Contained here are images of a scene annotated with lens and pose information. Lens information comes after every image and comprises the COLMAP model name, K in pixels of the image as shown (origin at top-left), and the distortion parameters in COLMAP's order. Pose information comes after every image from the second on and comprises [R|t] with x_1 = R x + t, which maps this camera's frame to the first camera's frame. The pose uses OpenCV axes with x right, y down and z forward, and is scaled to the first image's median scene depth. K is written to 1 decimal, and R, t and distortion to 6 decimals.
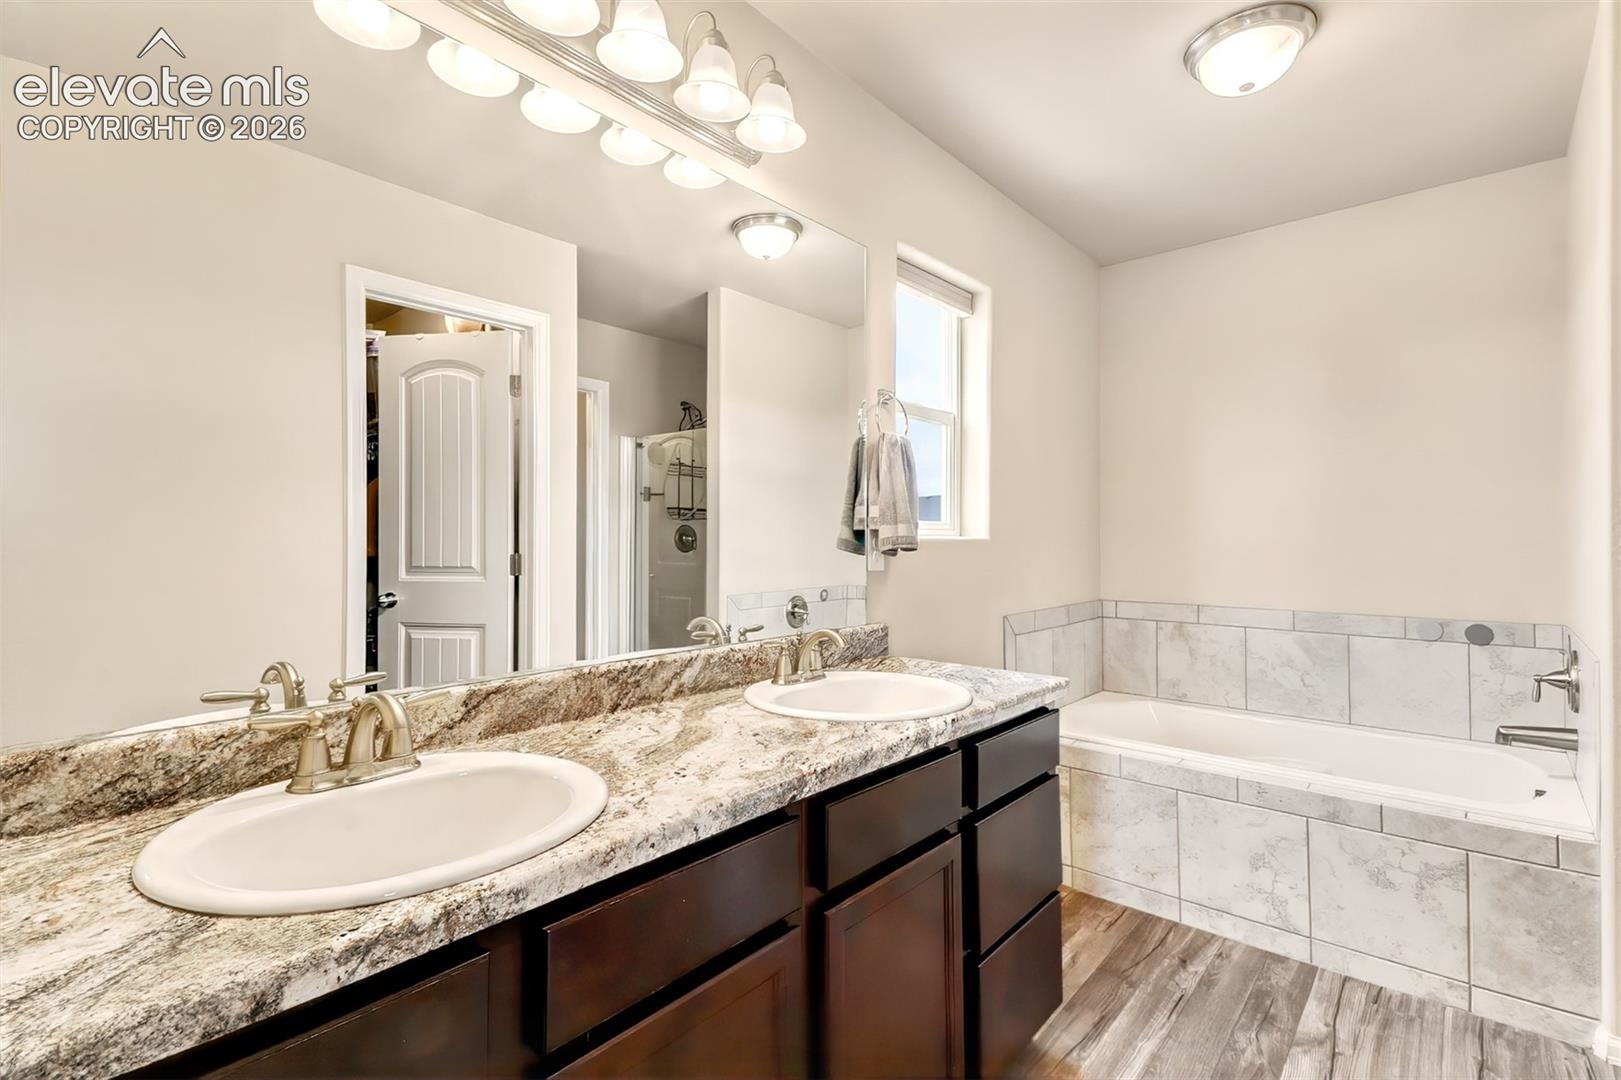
lens RADIAL K [[754.5, 0, 816.7], [0, 754.5, 514.0], [0, 0, 1]] dist [0.066946, -0.030052]
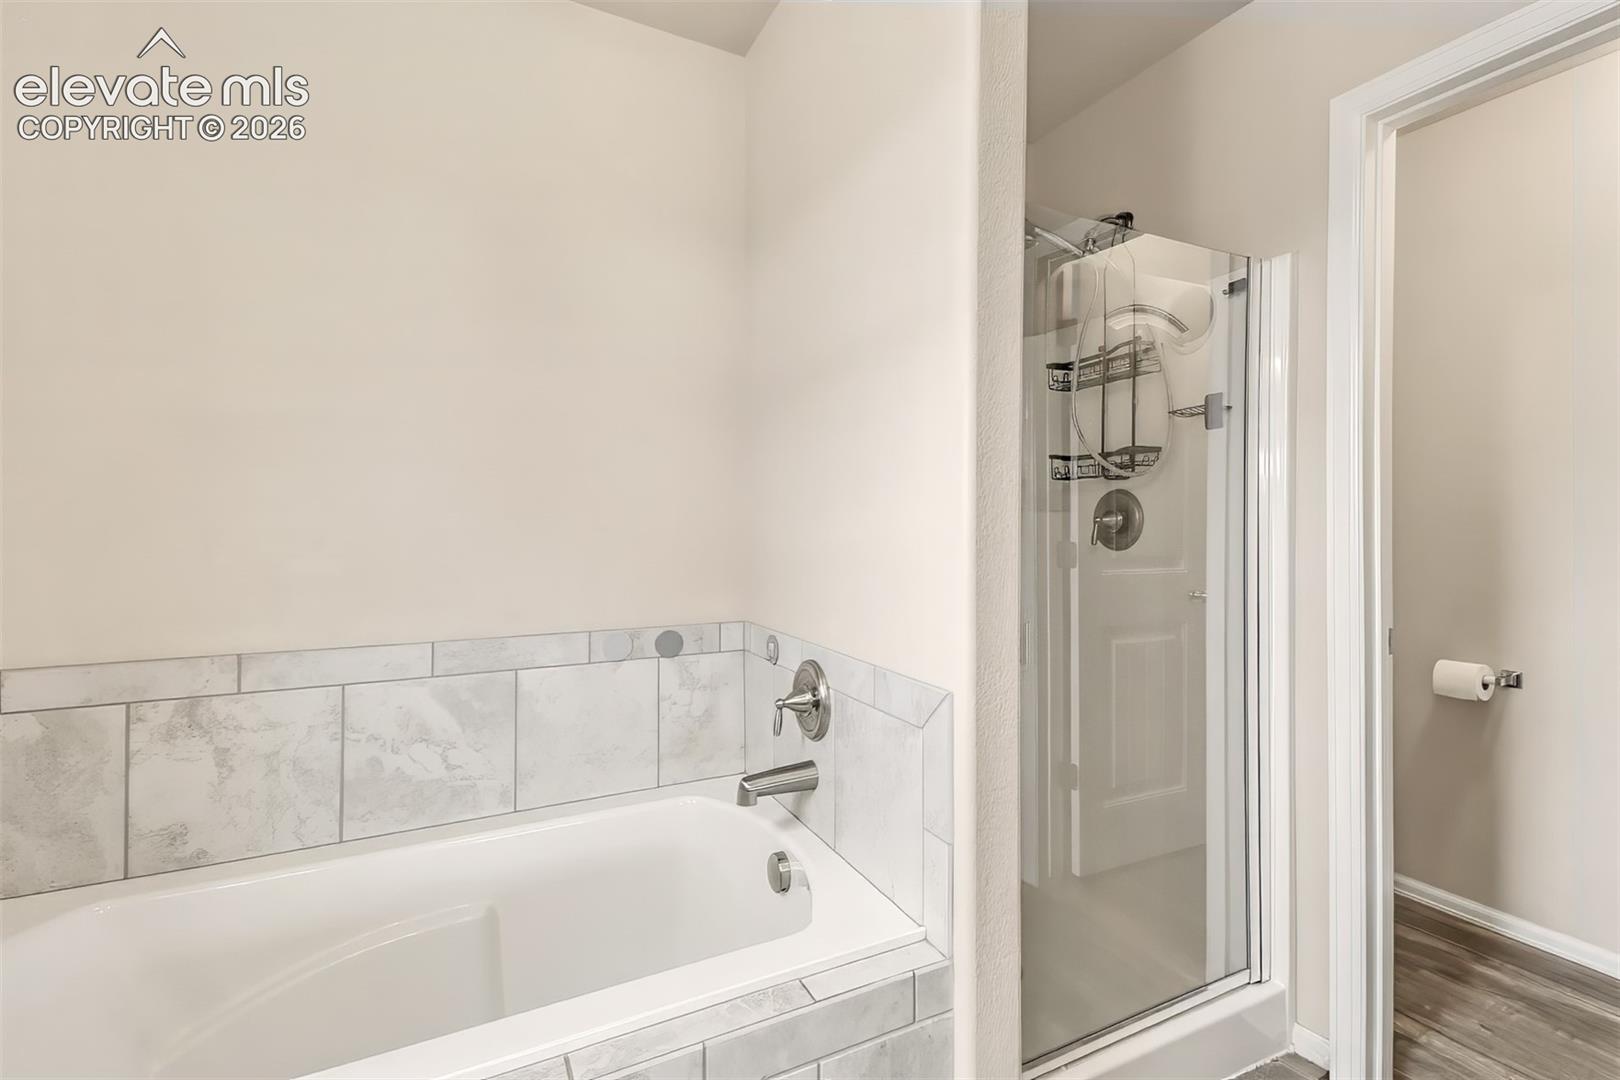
lens RADIAL K [[742.6, 0, 853.2], [0, 742.6, 540.6], [0, 0, 1]] dist [-0.000862, -0.000632]
pose [[0.361401, -0.024339, 0.932093, 0.232895], [-0.035393, 0.998581, 0.039798, 0.020487], [-0.931738, -0.047372, 0.360027, 0.534904]]
